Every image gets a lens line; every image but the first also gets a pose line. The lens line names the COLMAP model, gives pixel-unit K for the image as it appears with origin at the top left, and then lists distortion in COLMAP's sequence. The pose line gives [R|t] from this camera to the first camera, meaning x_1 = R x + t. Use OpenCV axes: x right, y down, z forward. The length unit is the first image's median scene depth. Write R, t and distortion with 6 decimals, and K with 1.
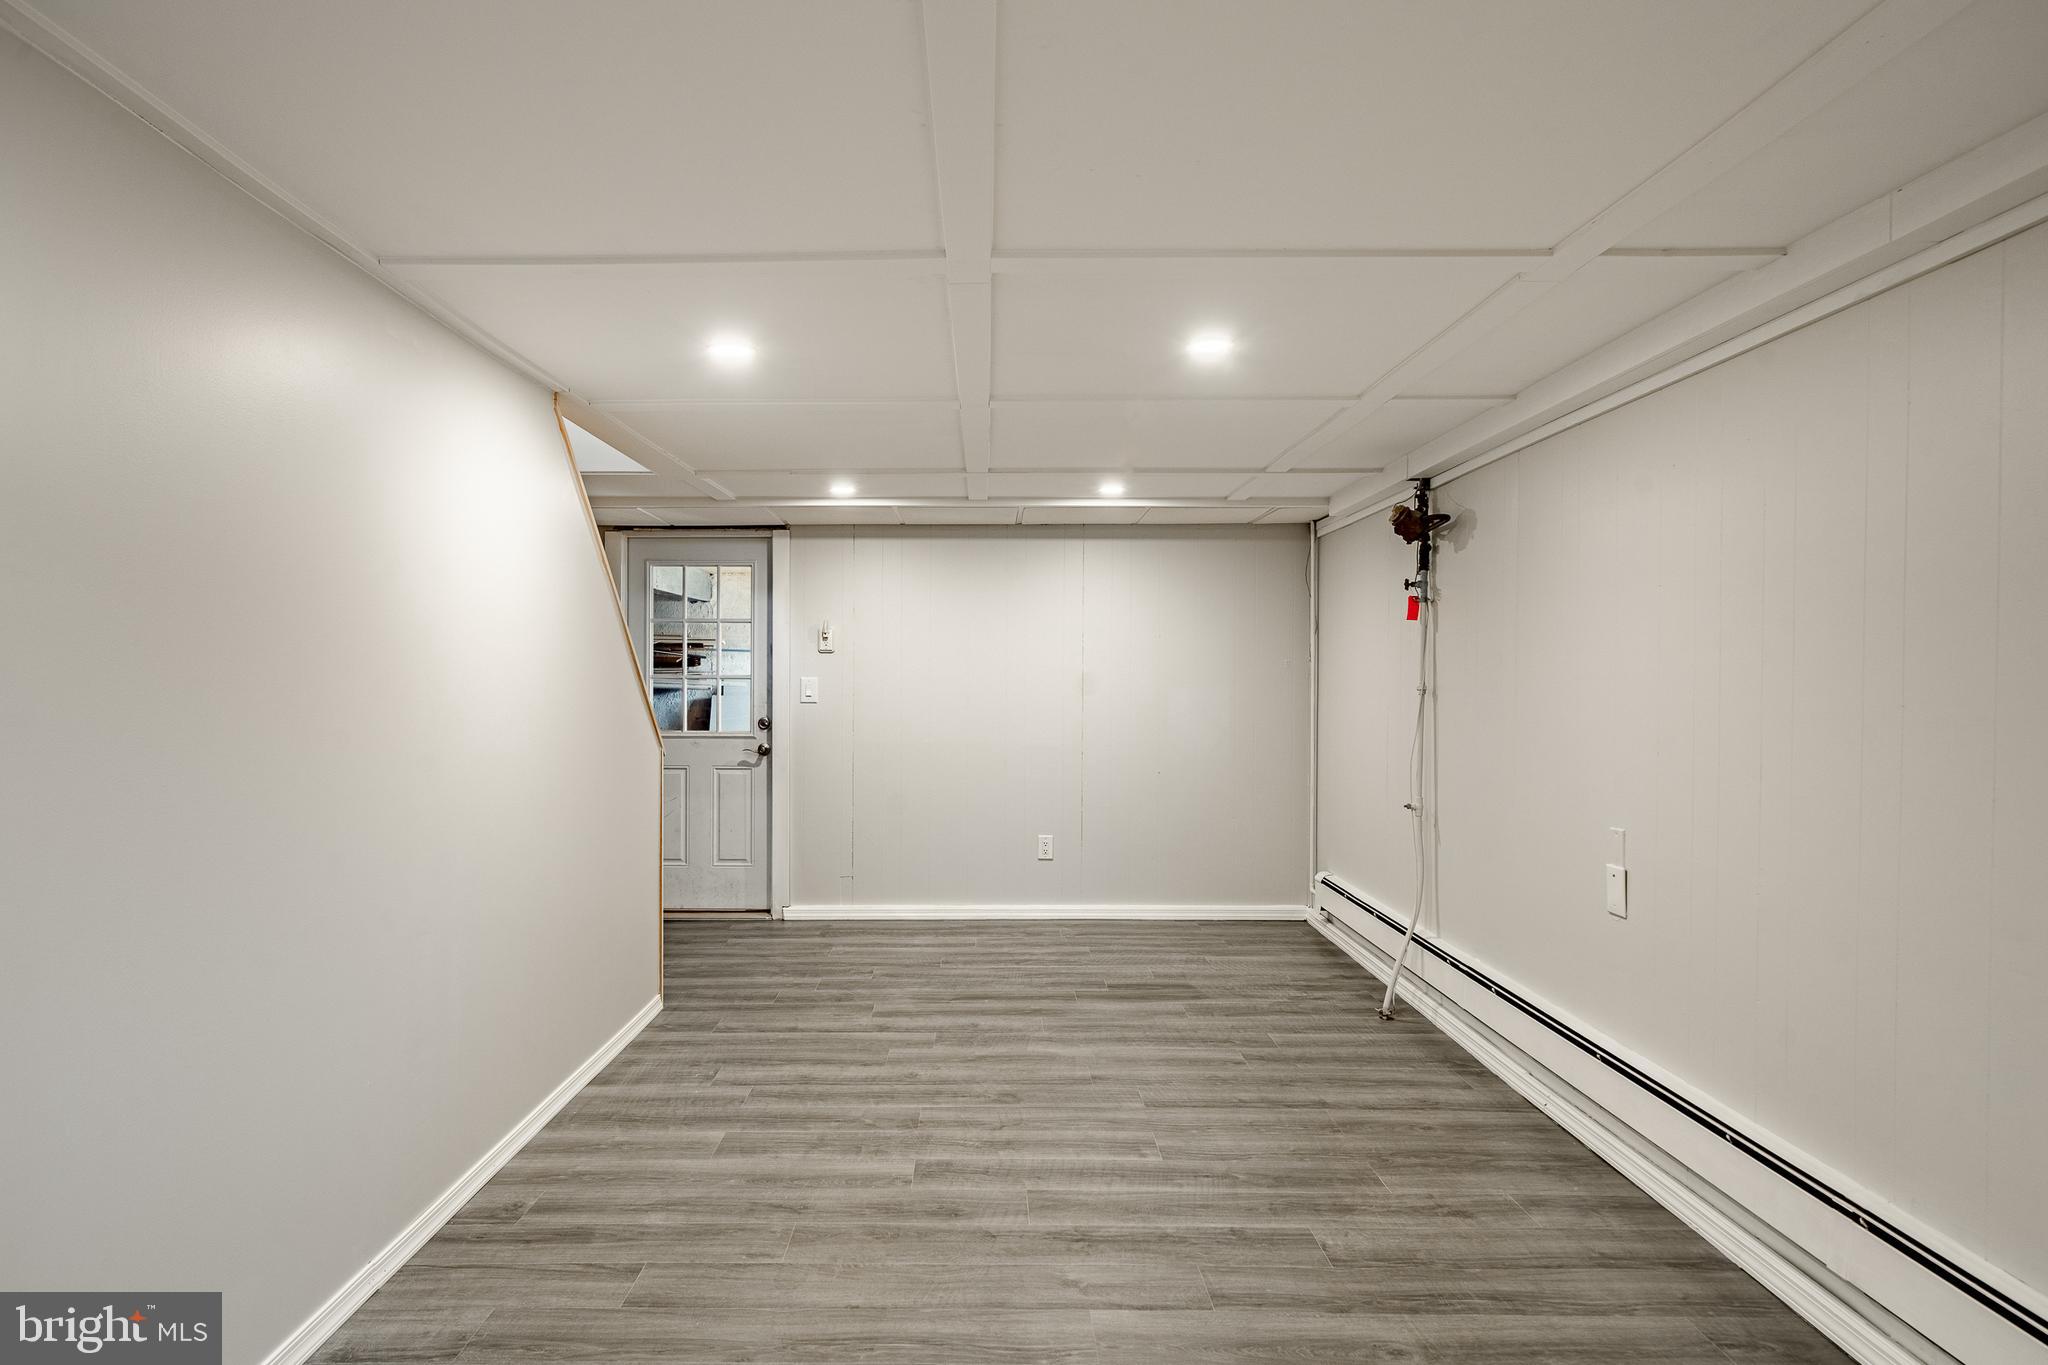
lens RADIAL K [[1130.7, 0, 1018.0], [0, 1130.7, 681.5], [0, 0, 1]] dist [0.001990, -0.002590]
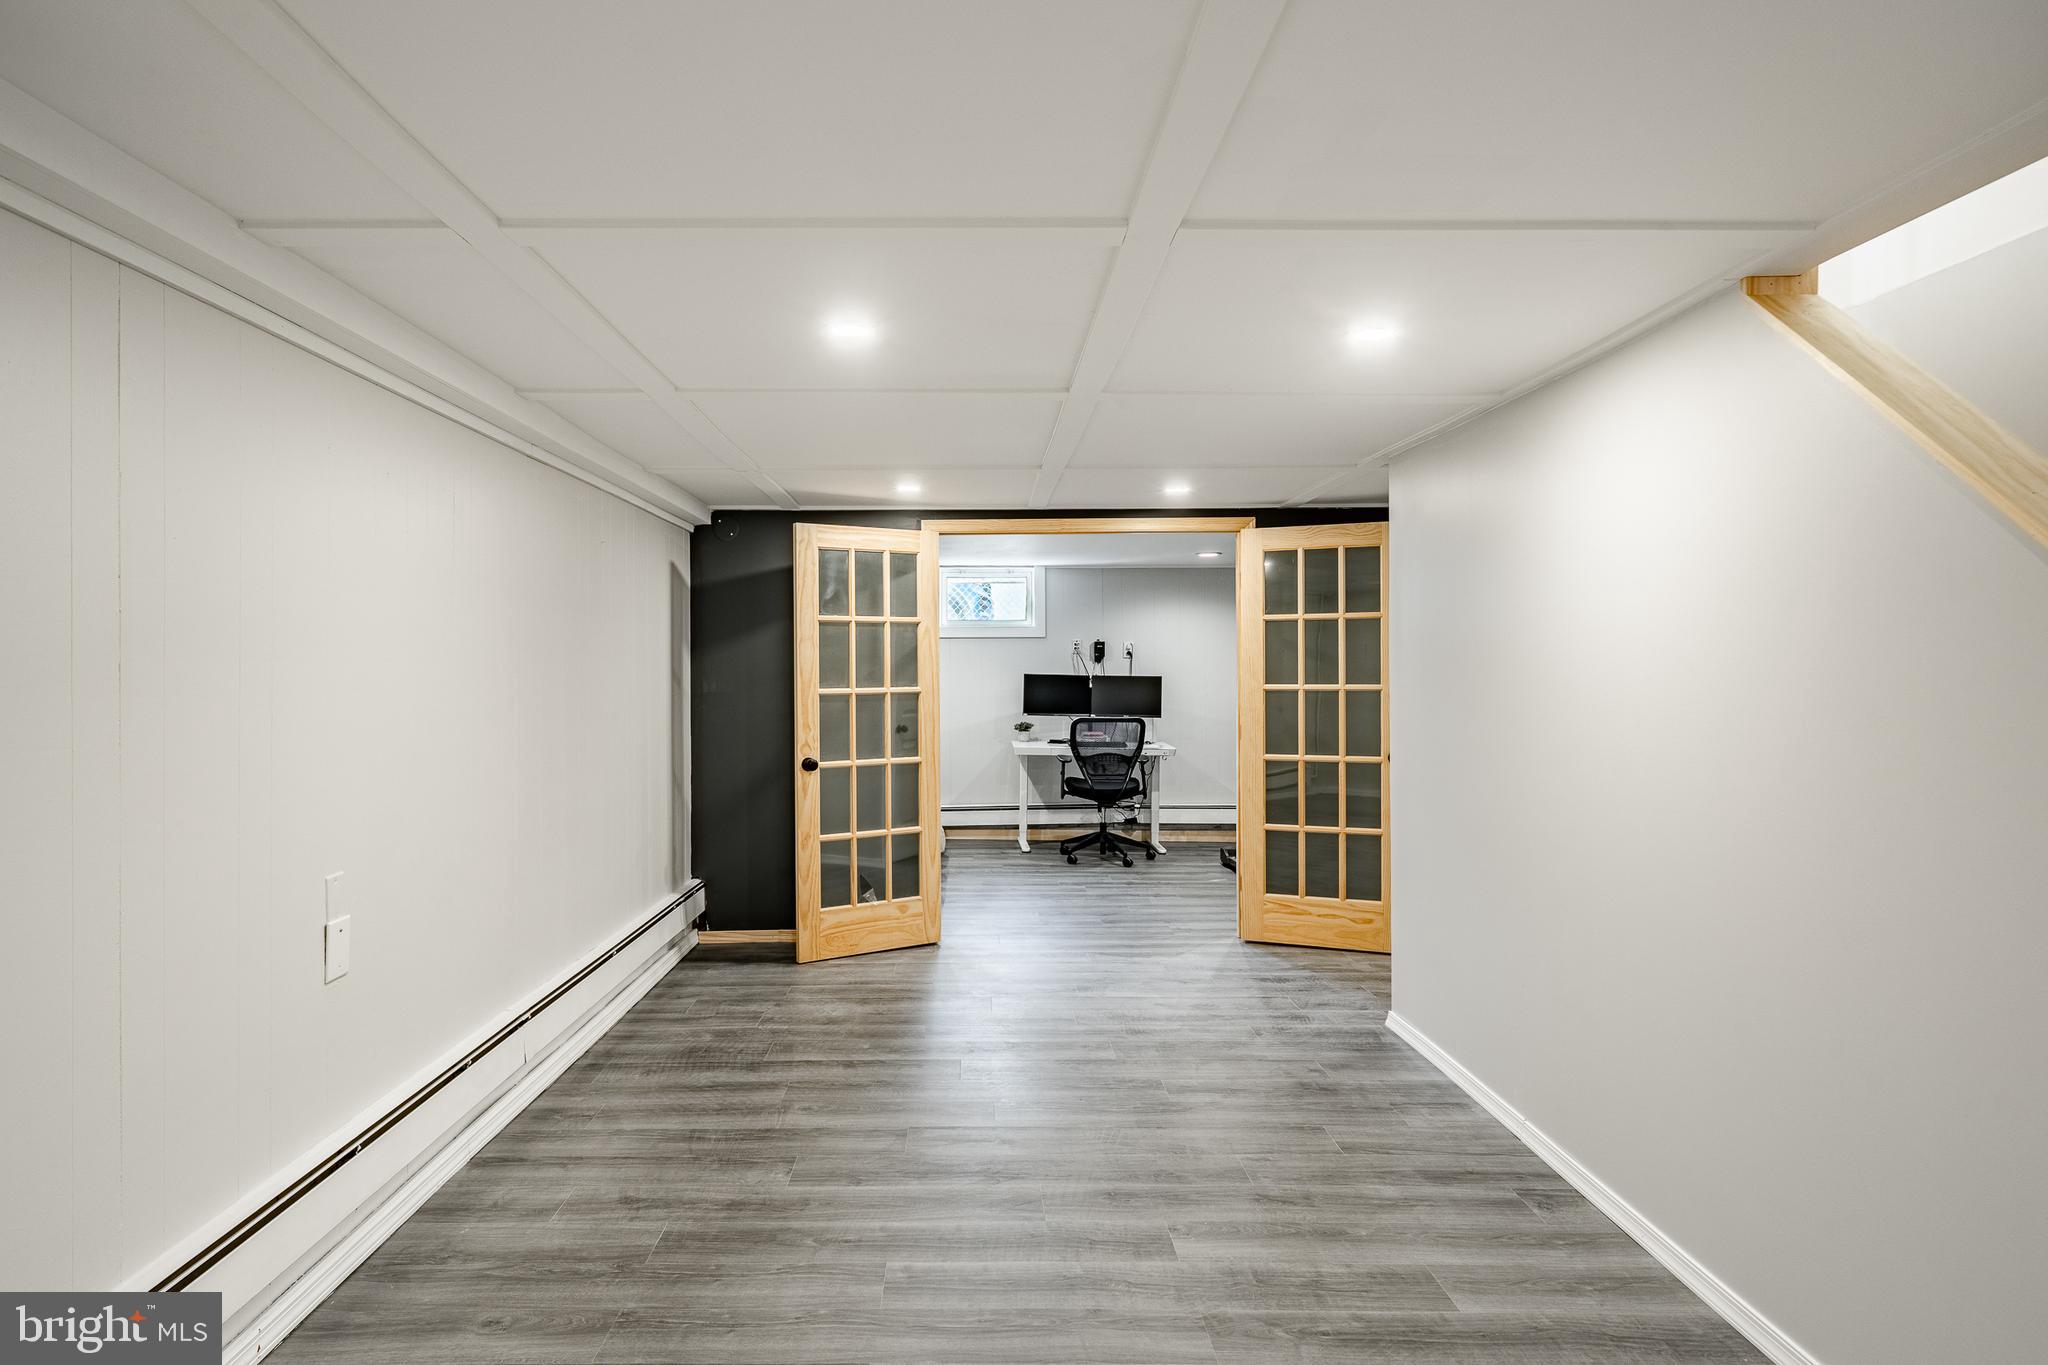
lens RADIAL K [[1130.7, 0, 1014.5], [0, 1130.7, 679.6], [0, 0, 1]] dist [0.001990, -0.002590]
pose [[-0.999924, -0.000339, -0.012353, 0.047042], [-0.000495, 0.999920, 0.012650, -0.024630], [0.012348, 0.012655, -0.999844, 2.012384]]
